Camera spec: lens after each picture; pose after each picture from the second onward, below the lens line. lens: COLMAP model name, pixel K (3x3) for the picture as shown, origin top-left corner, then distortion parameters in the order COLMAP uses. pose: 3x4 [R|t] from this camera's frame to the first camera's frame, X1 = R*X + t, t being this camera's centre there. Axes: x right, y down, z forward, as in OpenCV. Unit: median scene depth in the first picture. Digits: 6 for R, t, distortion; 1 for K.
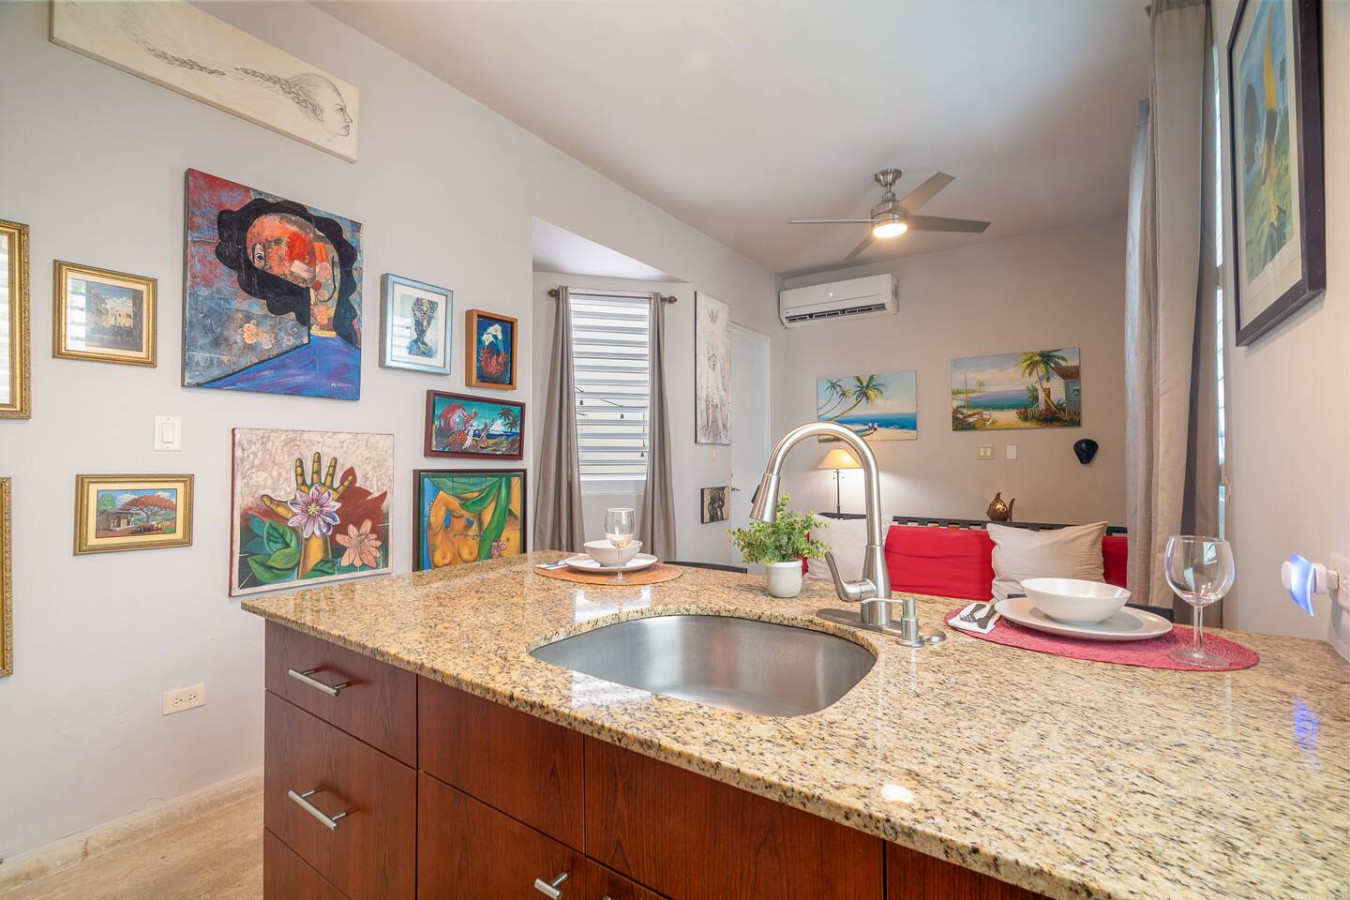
lens RADIAL K [[599.7, 0, 680.4], [0, 599.7, 454.5], [0, 0, 1]] dist [-0.002656, 0.000342]
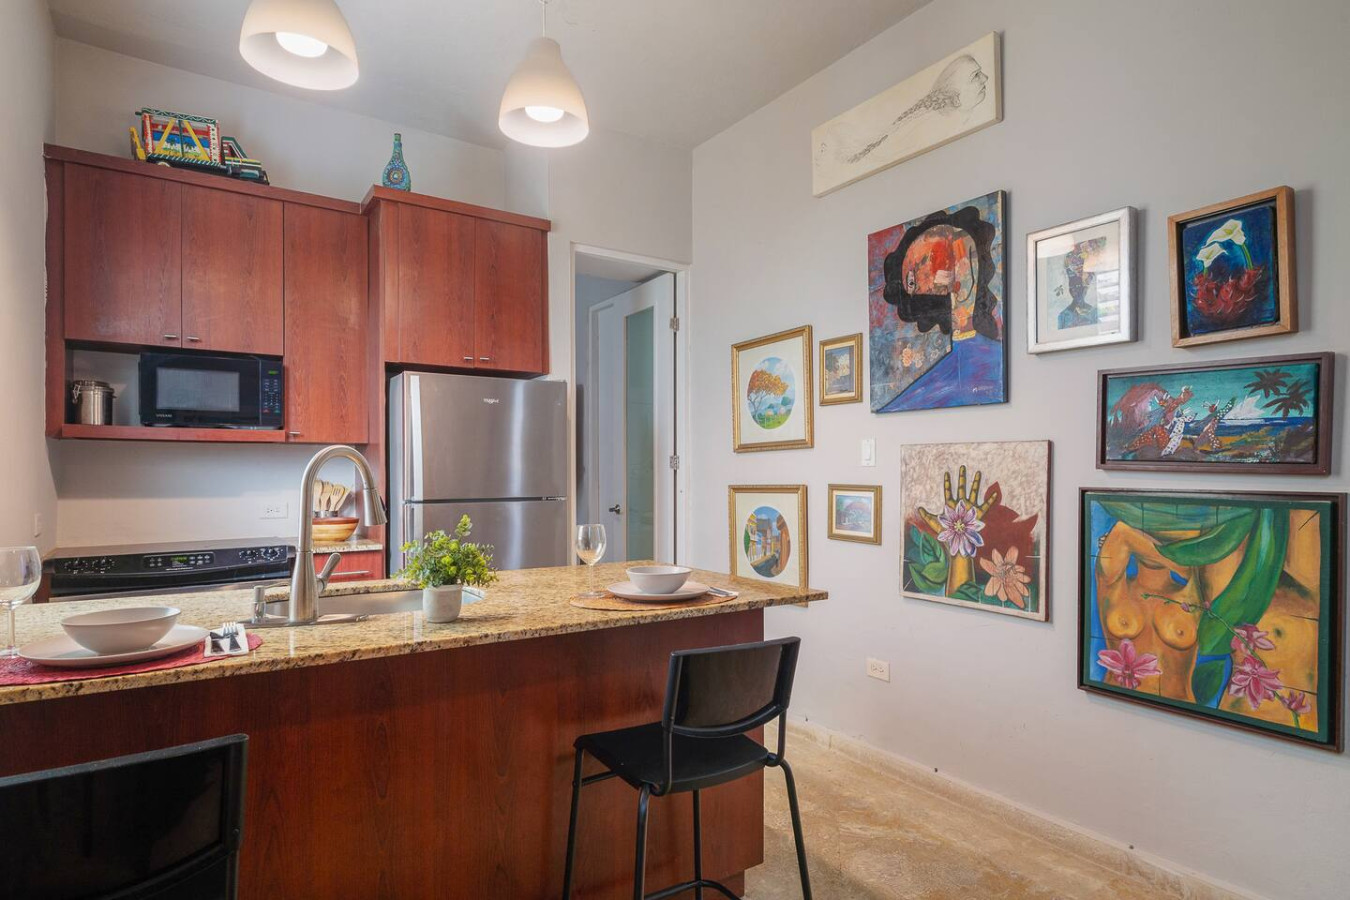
lens RADIAL K [[740.8, 0, 658.5], [0, 740.8, 468.1], [0, 0, 1]] dist [0.001332, 0.000622]
pose [[-0.371088, 0.001004, -0.928597, 0.542549], [0.016023, 0.999857, -0.005323, -0.001146], [0.928460, -0.016854, -0.371051, 0.843601]]
